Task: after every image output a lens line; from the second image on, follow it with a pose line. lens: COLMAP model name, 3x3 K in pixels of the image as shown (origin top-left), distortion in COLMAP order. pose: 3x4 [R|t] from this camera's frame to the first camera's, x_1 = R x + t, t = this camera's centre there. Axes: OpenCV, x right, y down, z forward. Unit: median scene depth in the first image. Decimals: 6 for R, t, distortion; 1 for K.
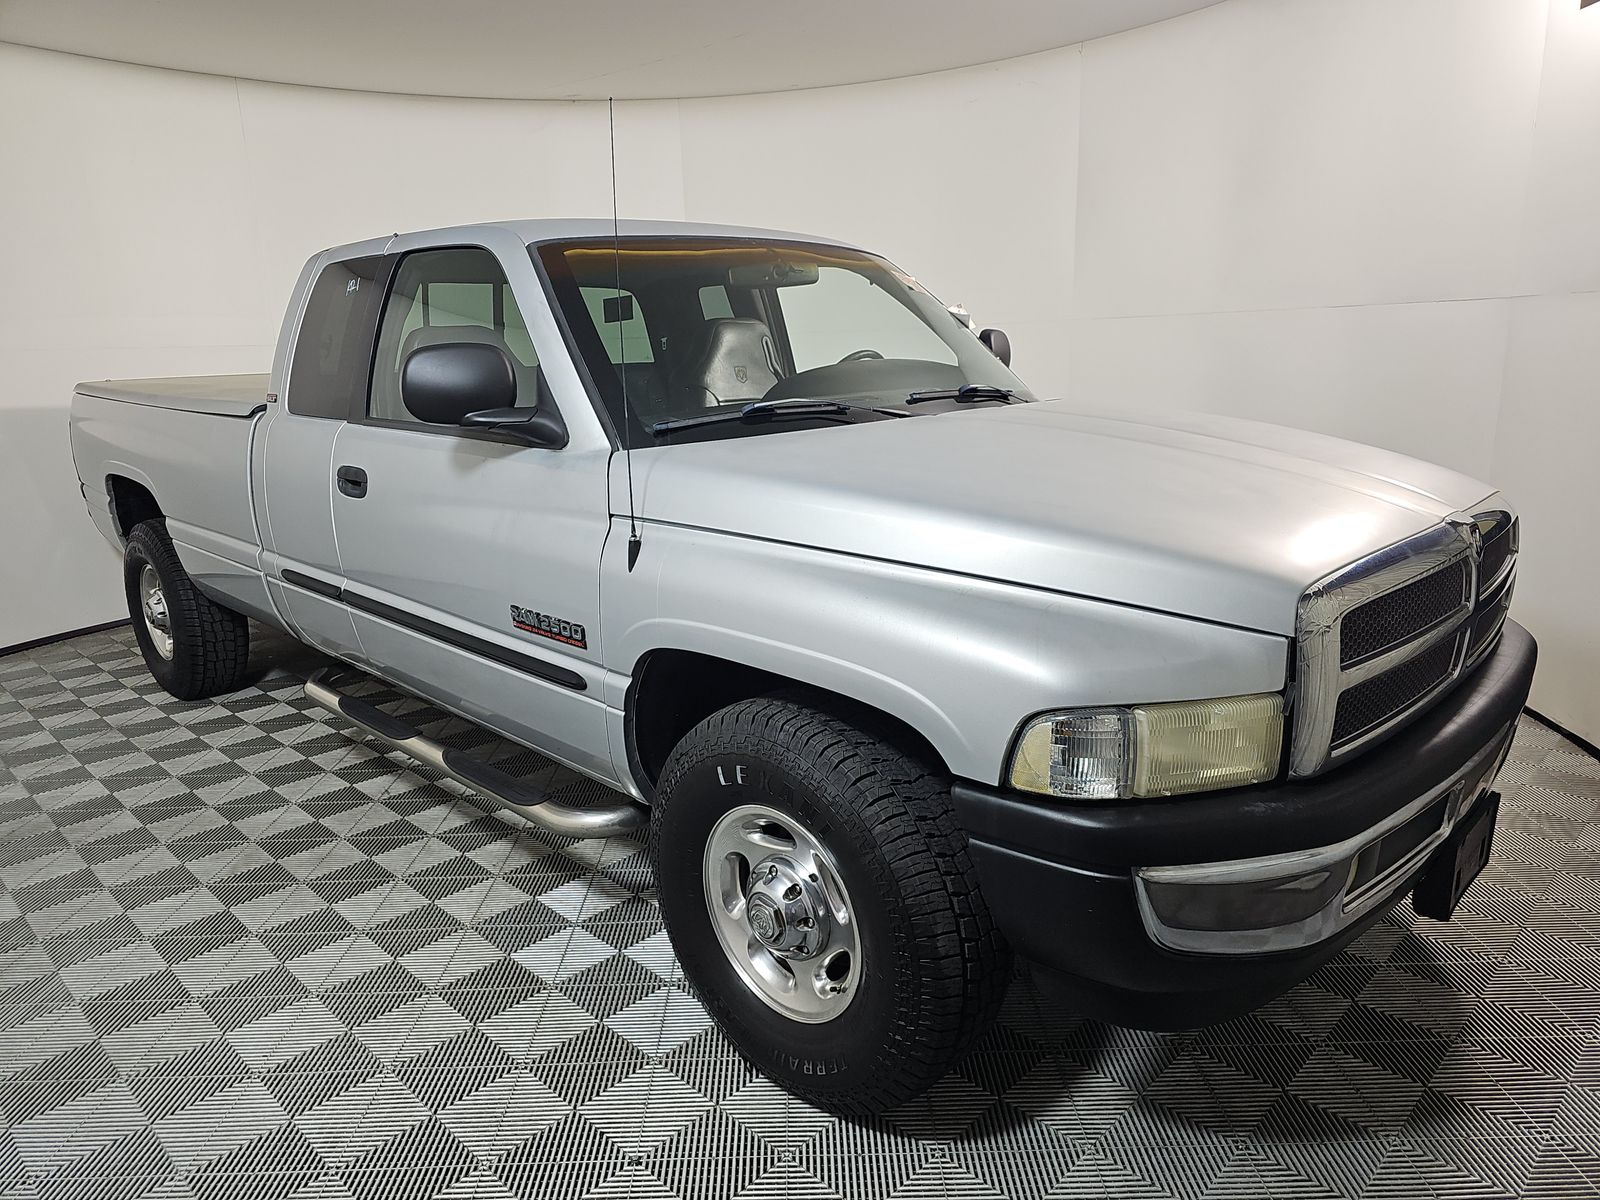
lens RADIAL K [[1036.6, 0, 826.5], [0, 1036.6, 680.5], [0, 0, 1]] dist [0.020760, -0.002167]
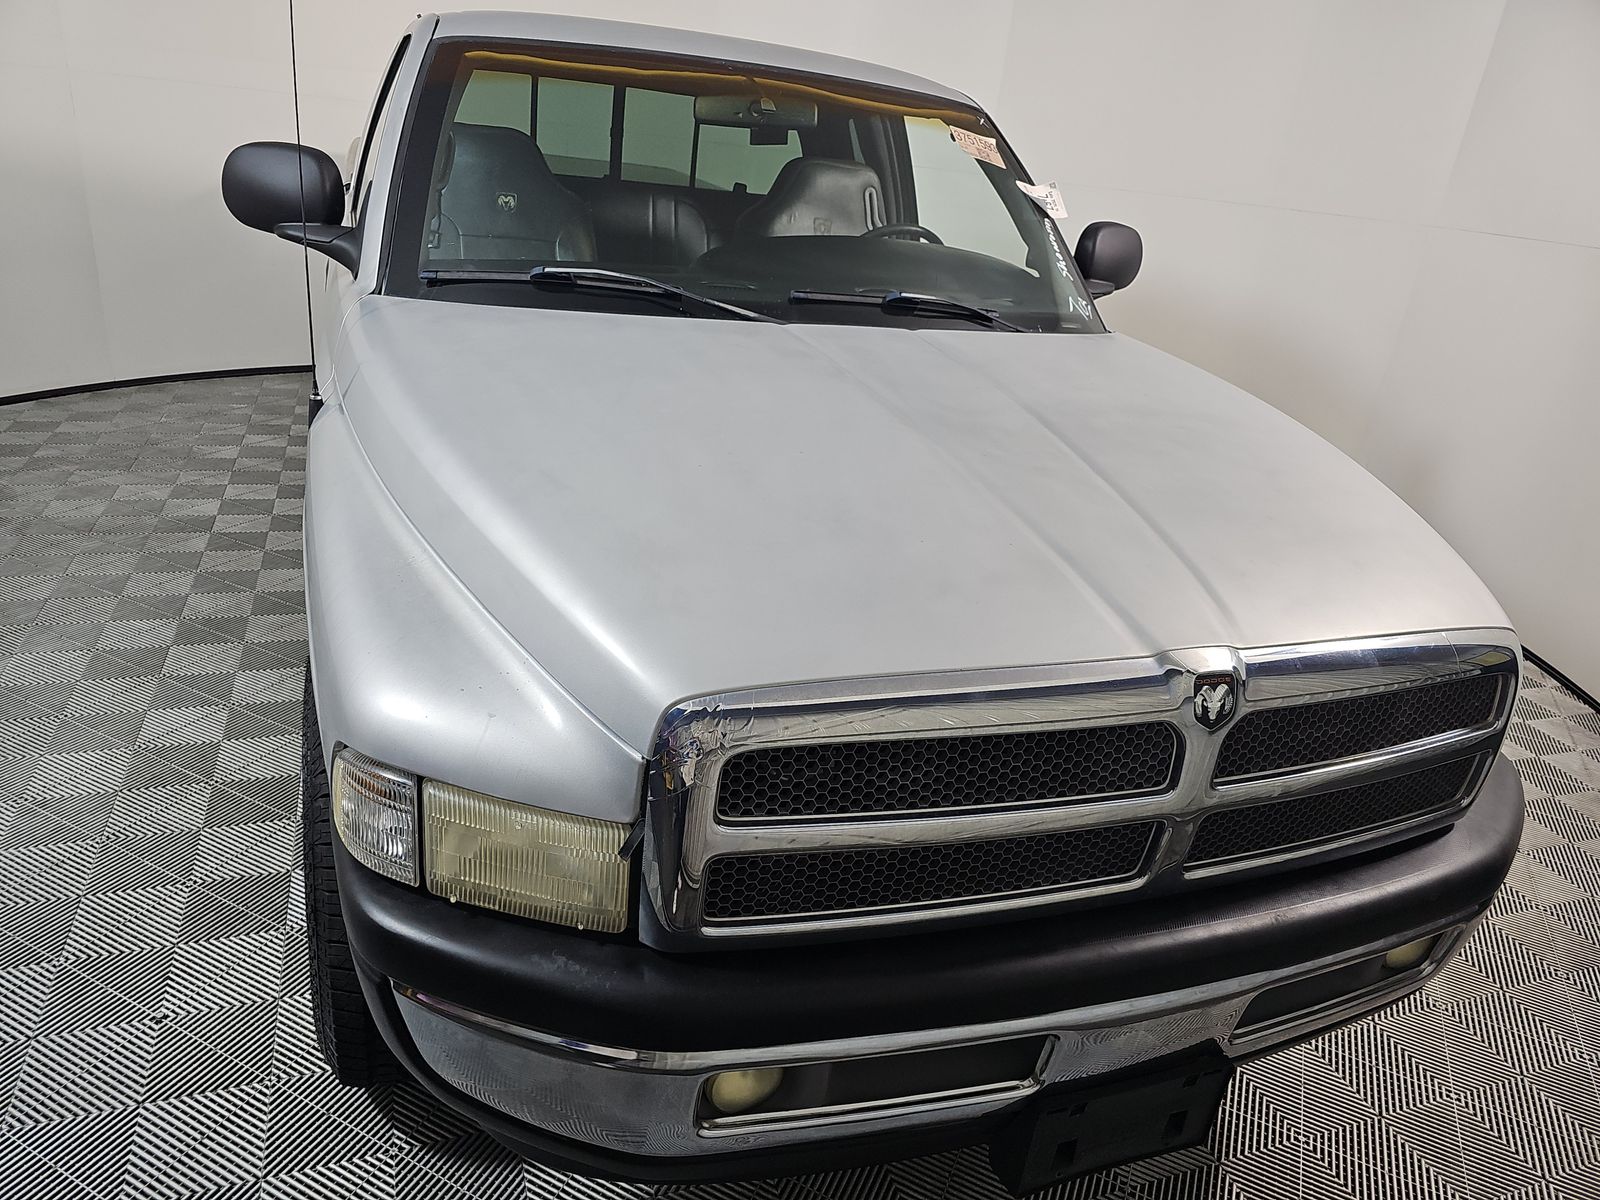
lens RADIAL K [[1036.6, 0, 826.5], [0, 1036.6, 680.5], [0, 0, 1]] dist [0.020760, -0.002167]
pose [[0.891389, 0.313084, -0.327727, 0.483980], [-0.263065, 0.946202, 0.188411, -0.159481], [0.369084, -0.081734, 0.925795, 0.264169]]
